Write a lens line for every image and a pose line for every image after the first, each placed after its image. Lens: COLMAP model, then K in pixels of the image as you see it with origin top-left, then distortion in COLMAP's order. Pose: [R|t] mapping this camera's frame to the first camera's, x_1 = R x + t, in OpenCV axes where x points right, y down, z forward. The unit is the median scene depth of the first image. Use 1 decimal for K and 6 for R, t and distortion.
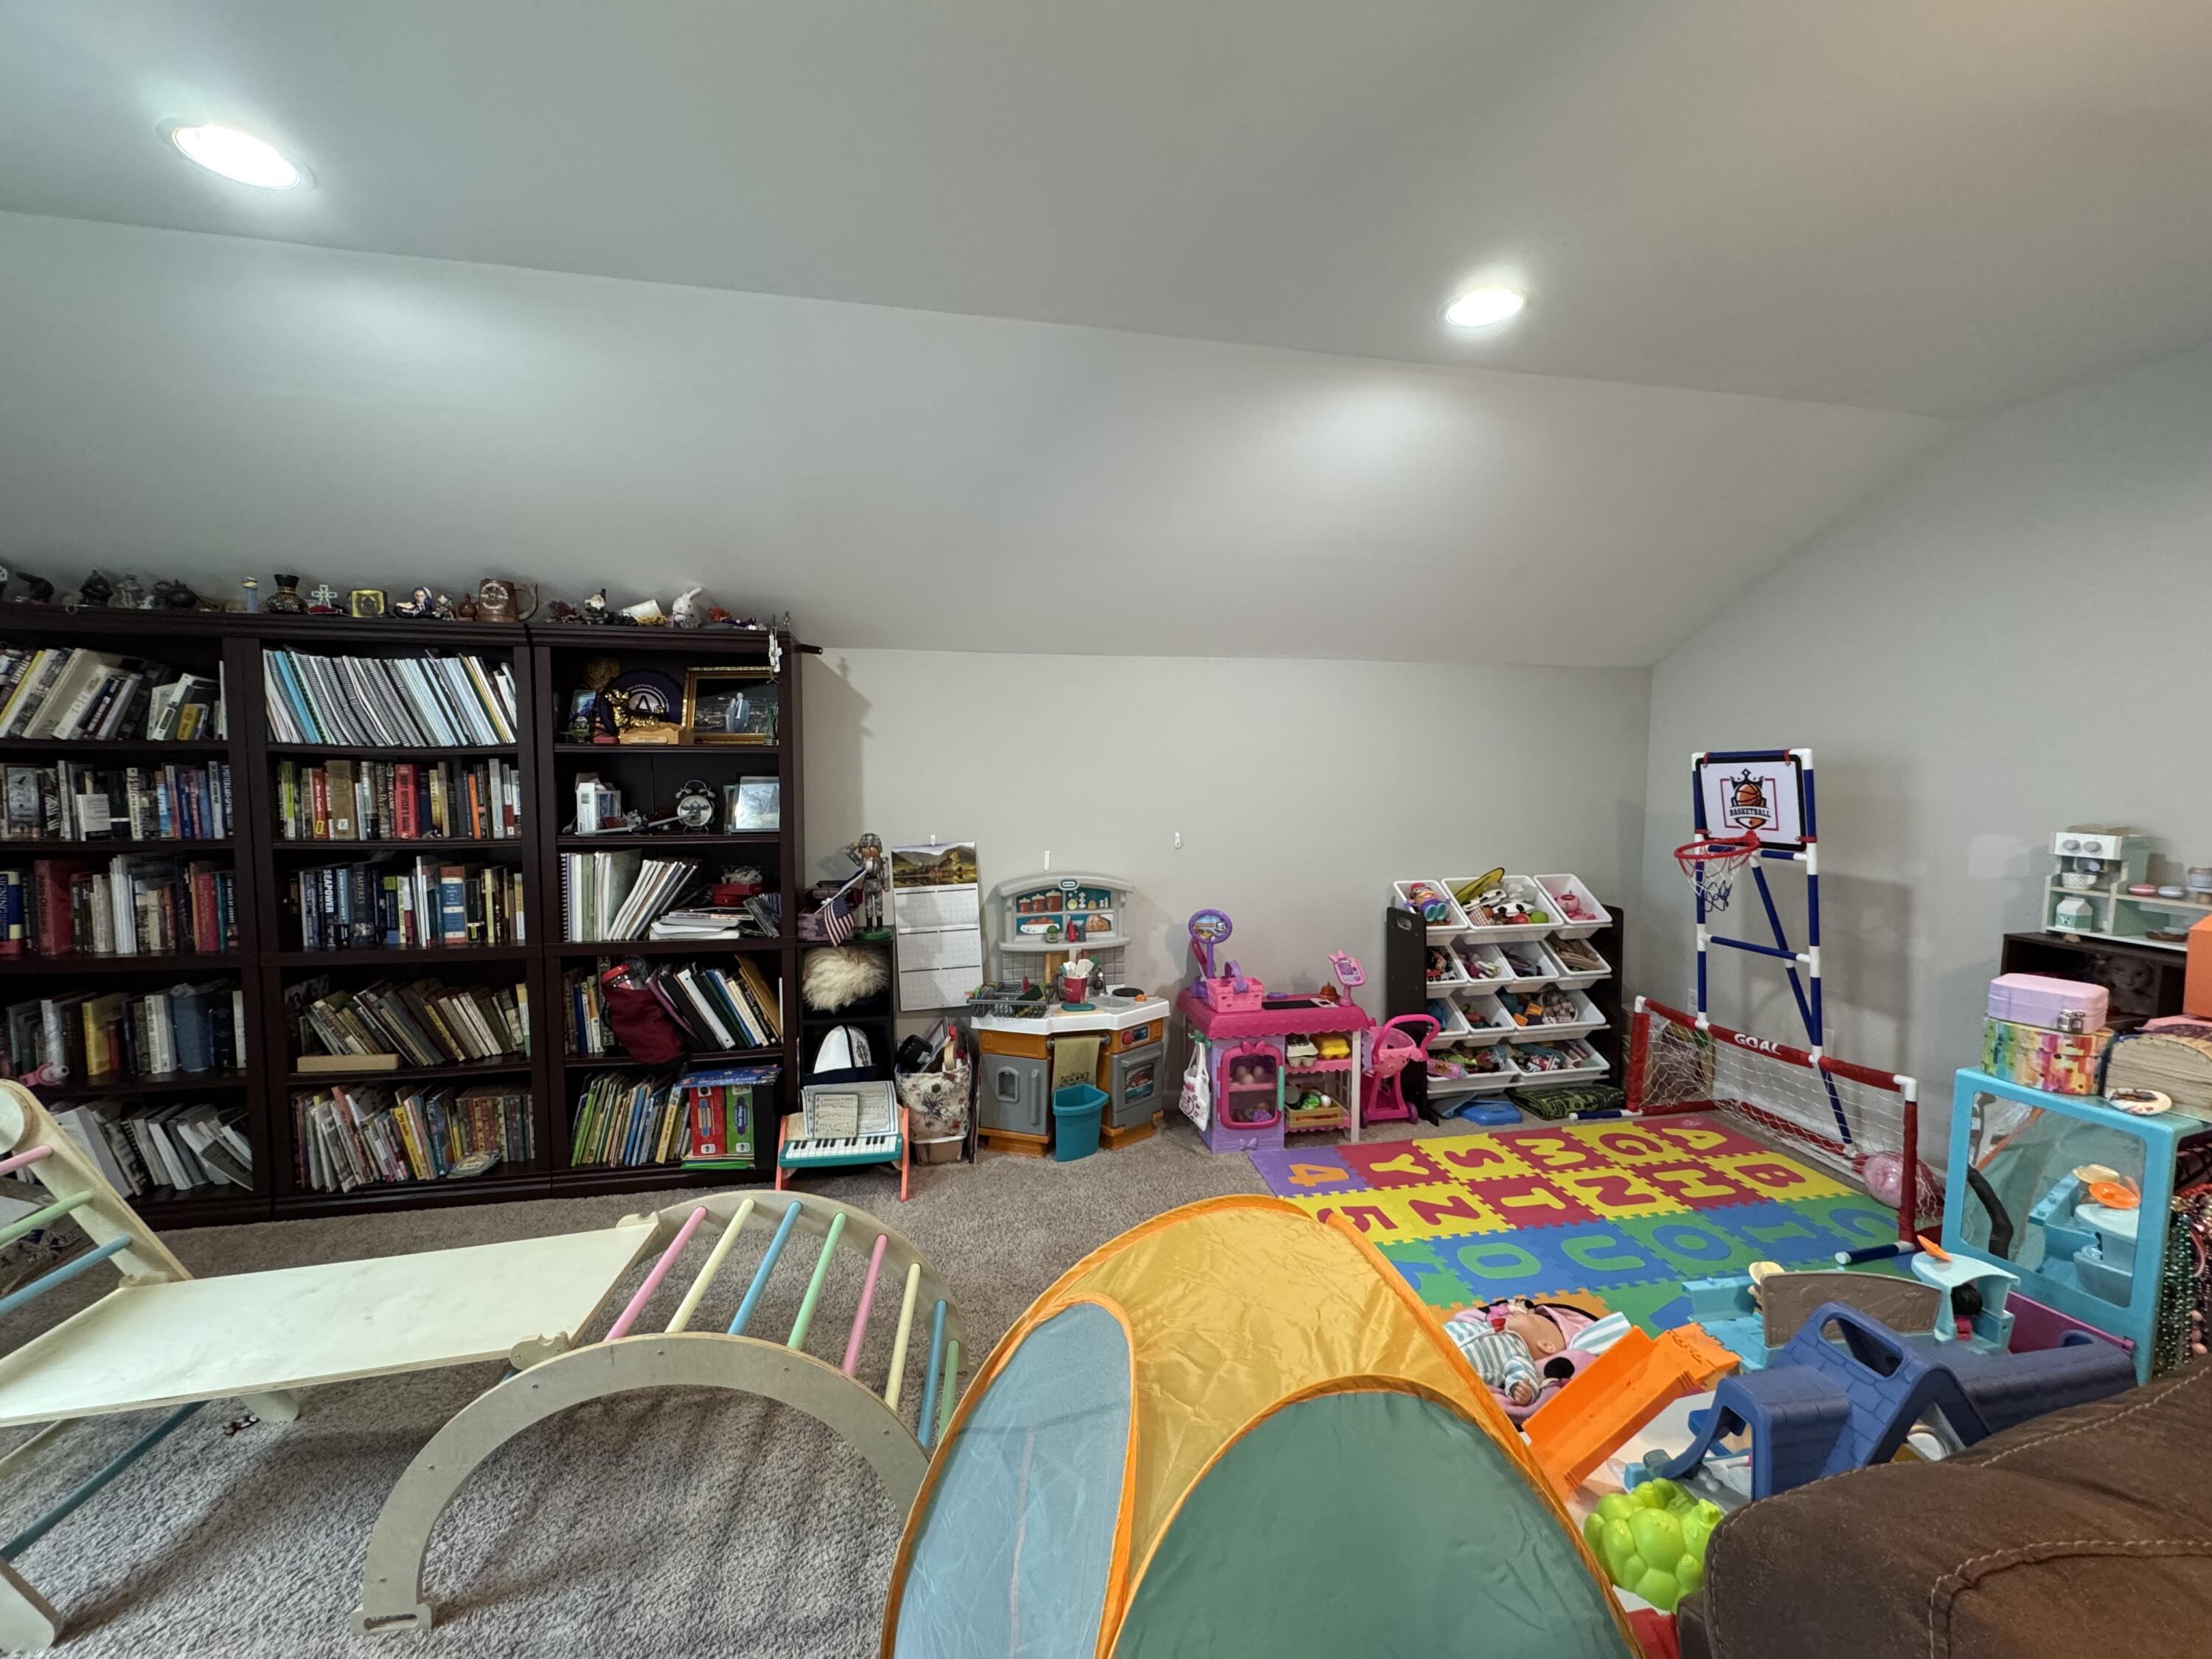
lens RADIAL K [[886.6, 0, 1100.3], [0, 886.6, 829.2], [0, 0, 1]] dist [-0.002020, 0.000529]
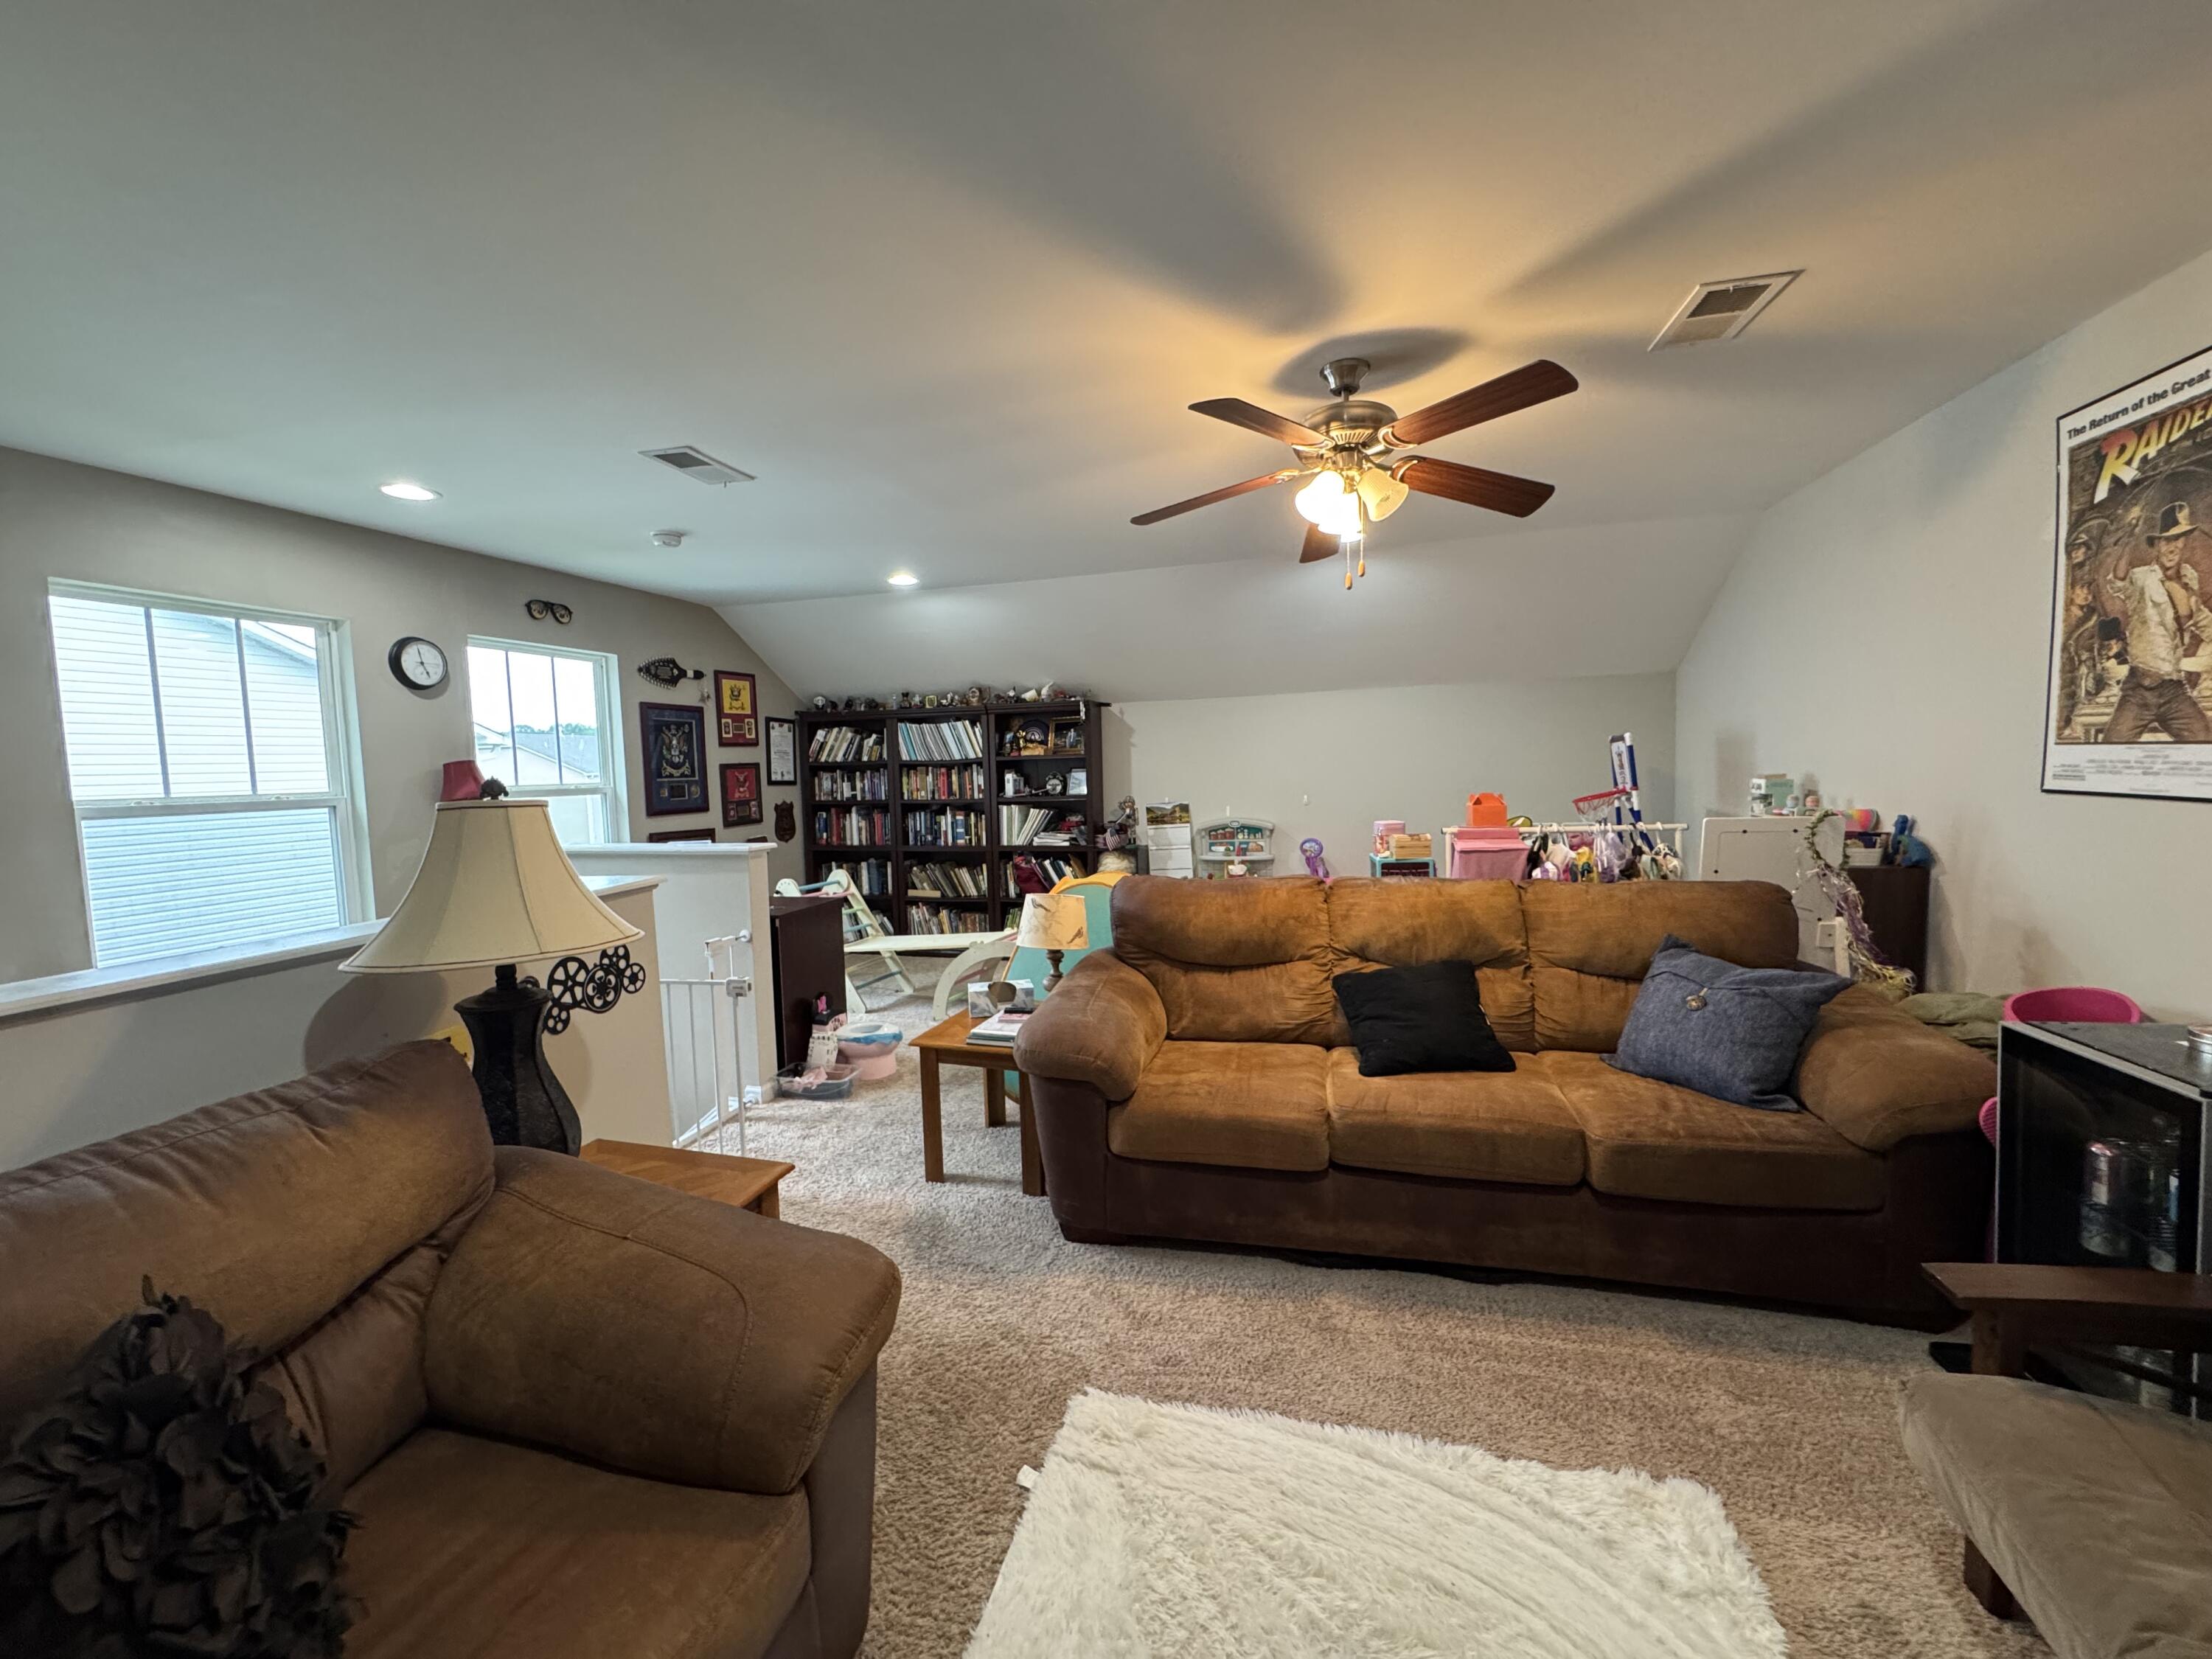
lens RADIAL K [[886.6, 0, 1100.3], [0, 886.6, 829.2], [0, 0, 1]] dist [-0.002020, 0.000529]
pose [[0.881485, 0.003325, -0.472201, 0.688106], [-0.002593, 0.999994, 0.002202, 0.083097], [0.472206, -0.000717, 0.881488, -0.870851]]
